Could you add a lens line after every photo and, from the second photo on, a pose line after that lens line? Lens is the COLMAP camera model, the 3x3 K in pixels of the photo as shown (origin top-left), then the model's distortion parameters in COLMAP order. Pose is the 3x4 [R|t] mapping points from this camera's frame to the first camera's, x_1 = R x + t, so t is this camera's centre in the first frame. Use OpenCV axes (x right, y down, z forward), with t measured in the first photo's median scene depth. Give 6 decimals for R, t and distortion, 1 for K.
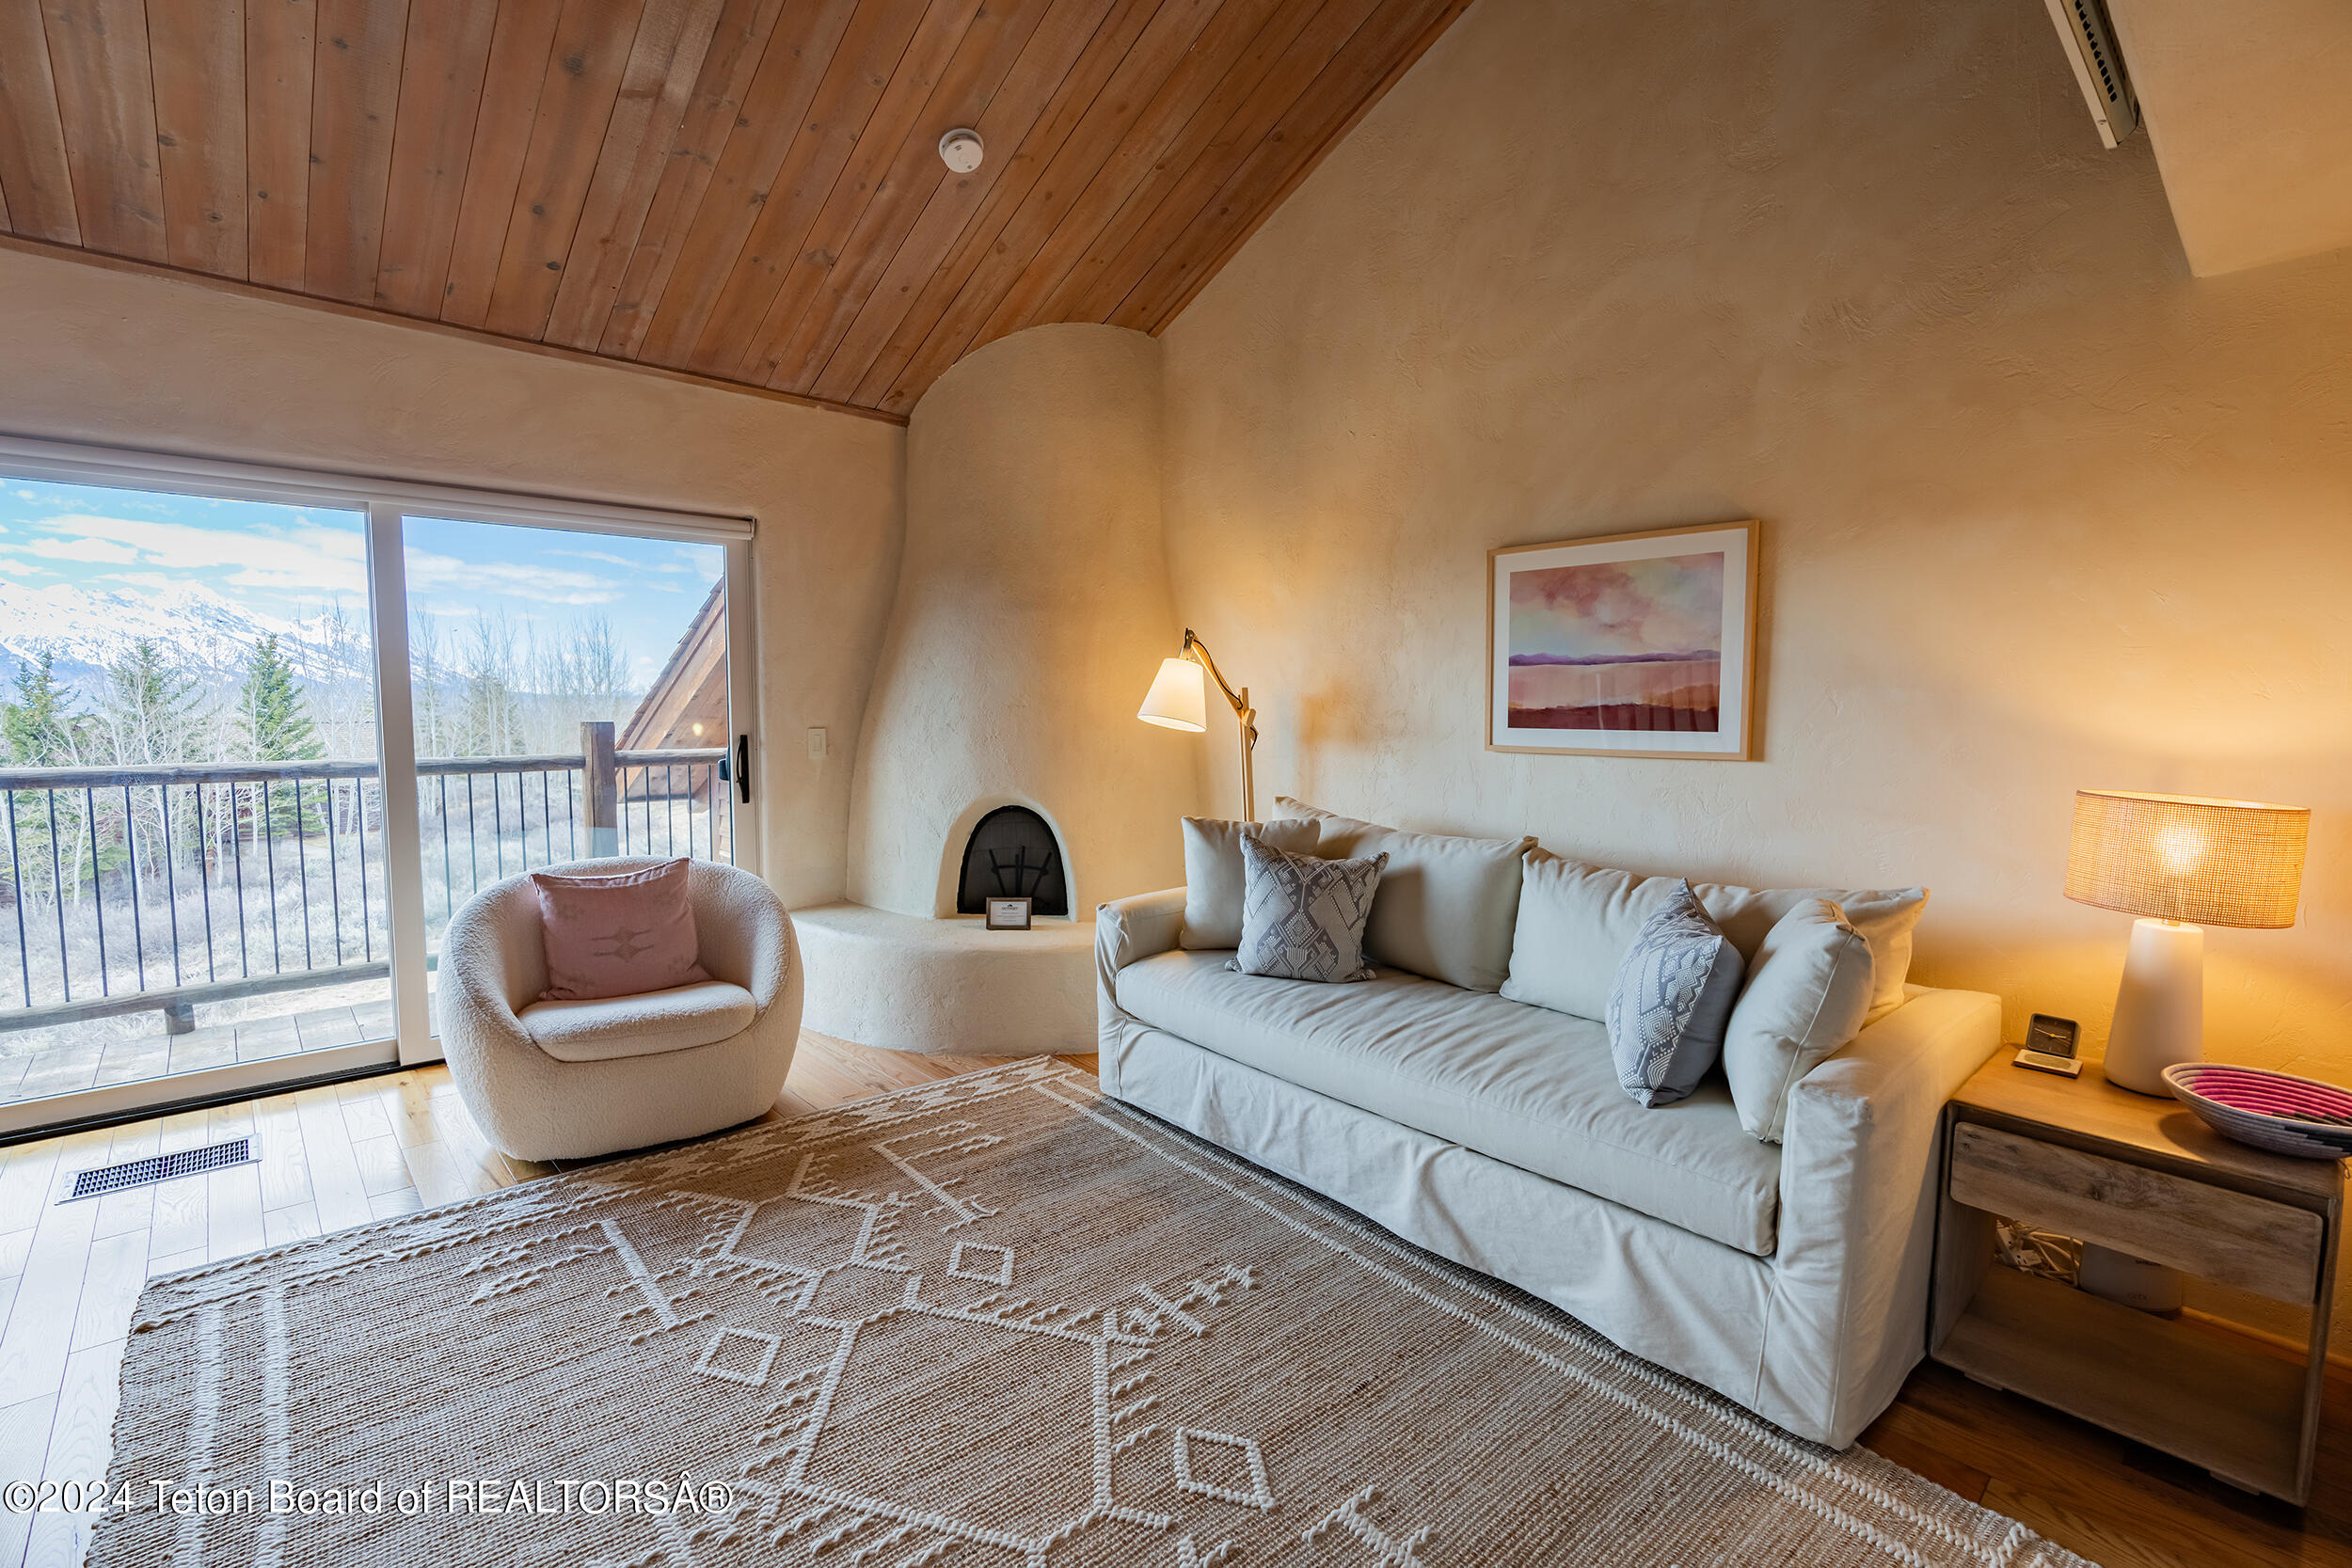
lens RADIAL K [[1044.9, 0, 1167.3], [0, 1044.9, 779.7], [0, 0, 1]] dist [-0.017973, 0.008284]
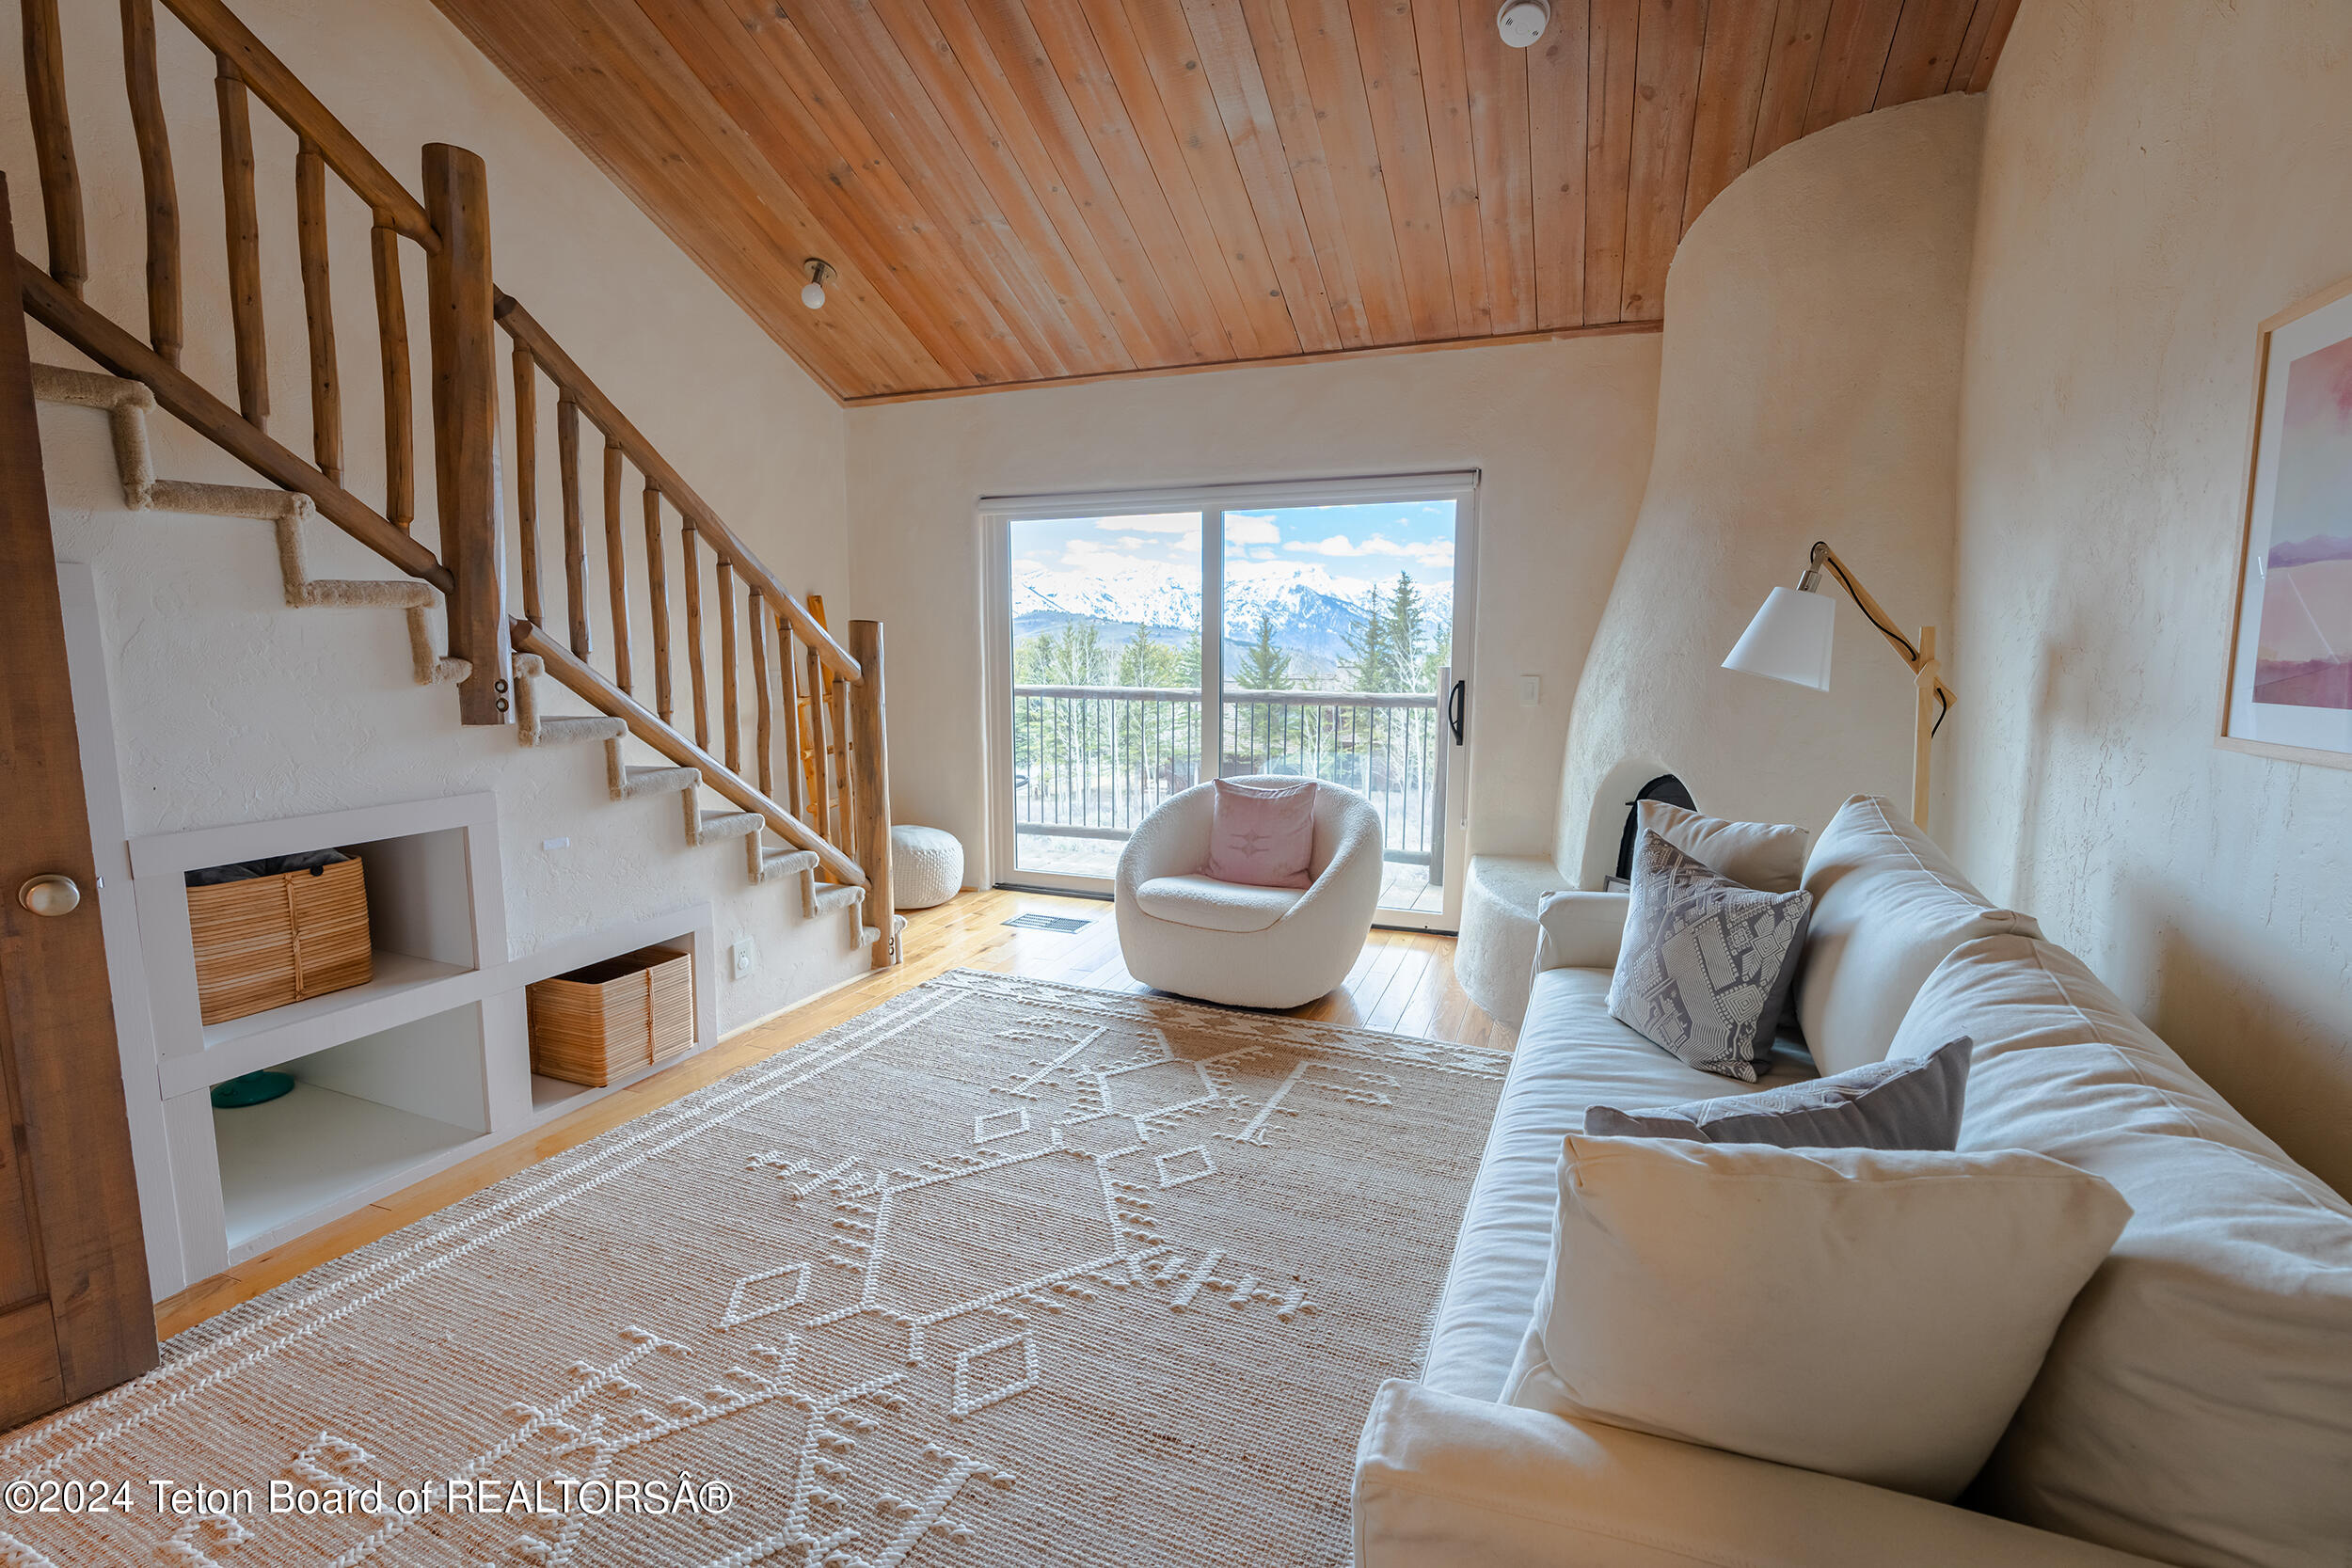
lens RADIAL K [[1044.9, 0, 1187.2], [0, 1044.9, 785.4], [0, 0, 1]] dist [-0.017973, 0.008284]
pose [[0.440774, 0.115394, -0.890170, 0.599928], [-0.067652, 0.993152, 0.095245, -0.027522], [0.895065, 0.018240, 0.445562, 0.409392]]
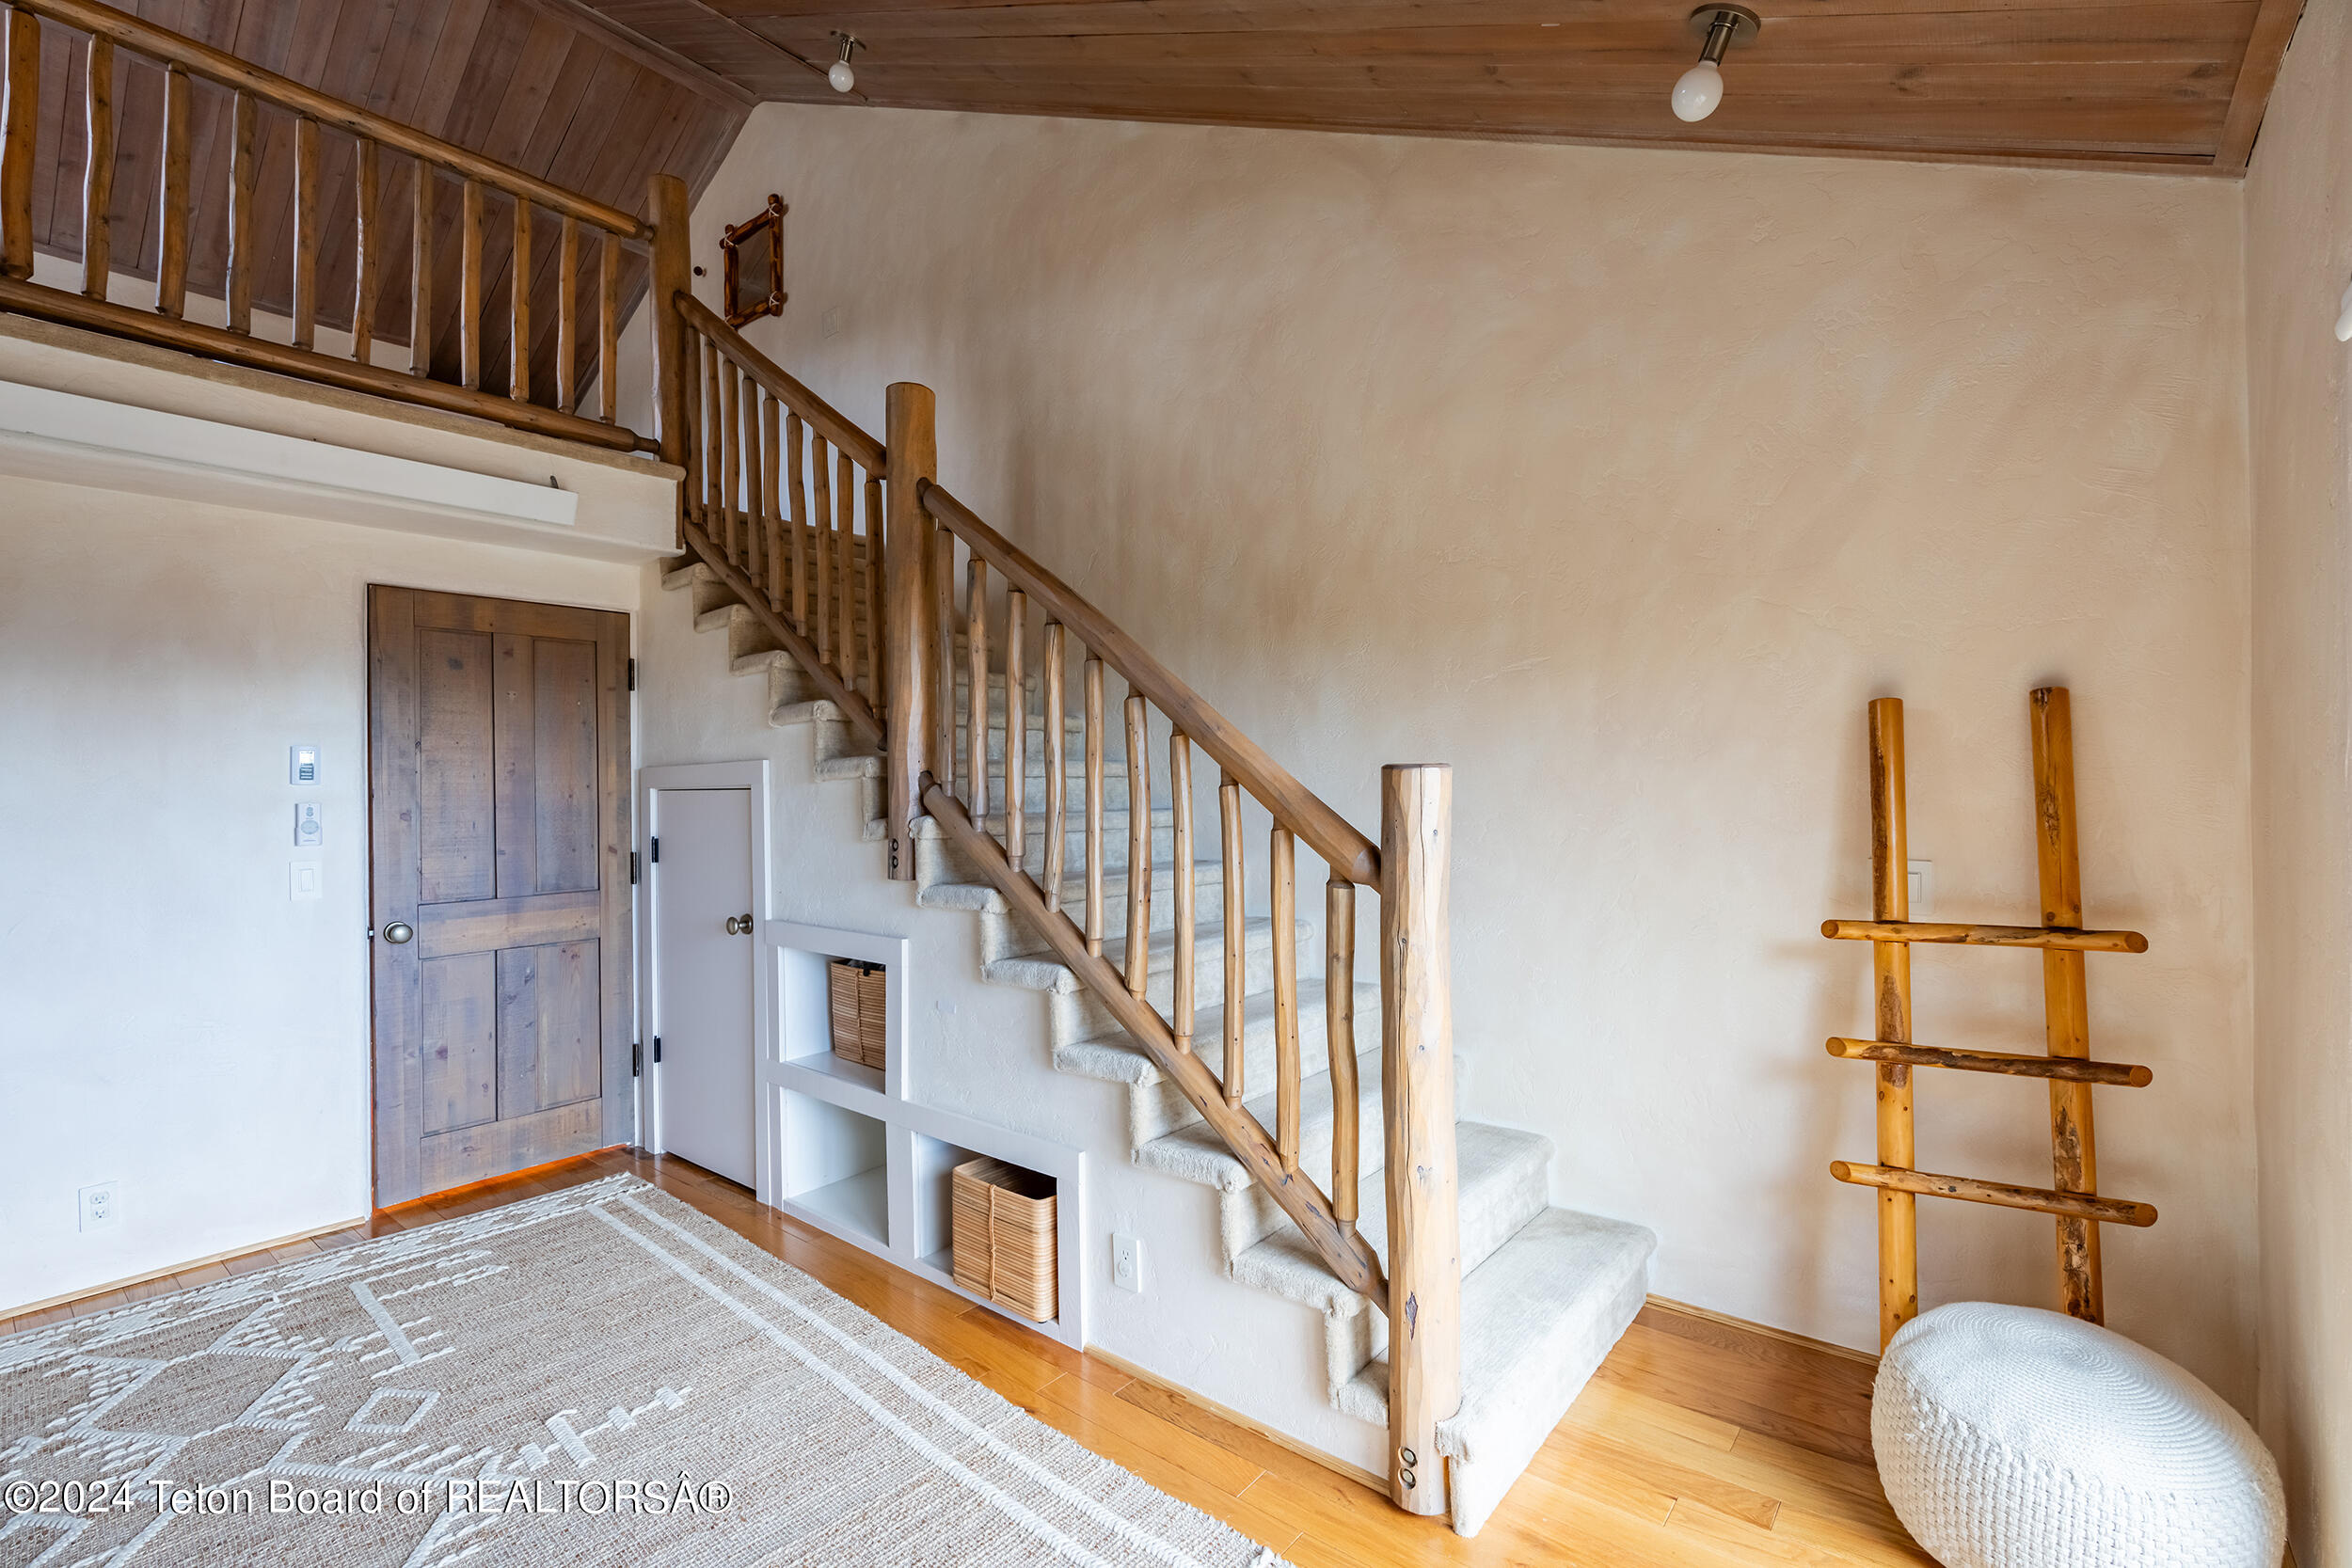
lens RADIAL K [[1044.9, 0, 1170.6], [0, 1044.9, 784.8], [0, 0, 1]] dist [-0.017973, 0.008284]
pose [[-0.991182, 0.002116, -0.132490, -0.570132], [-0.007501, 0.997373, 0.072045, -0.115218], [0.132294, 0.072404, -0.988563, 1.261204]]
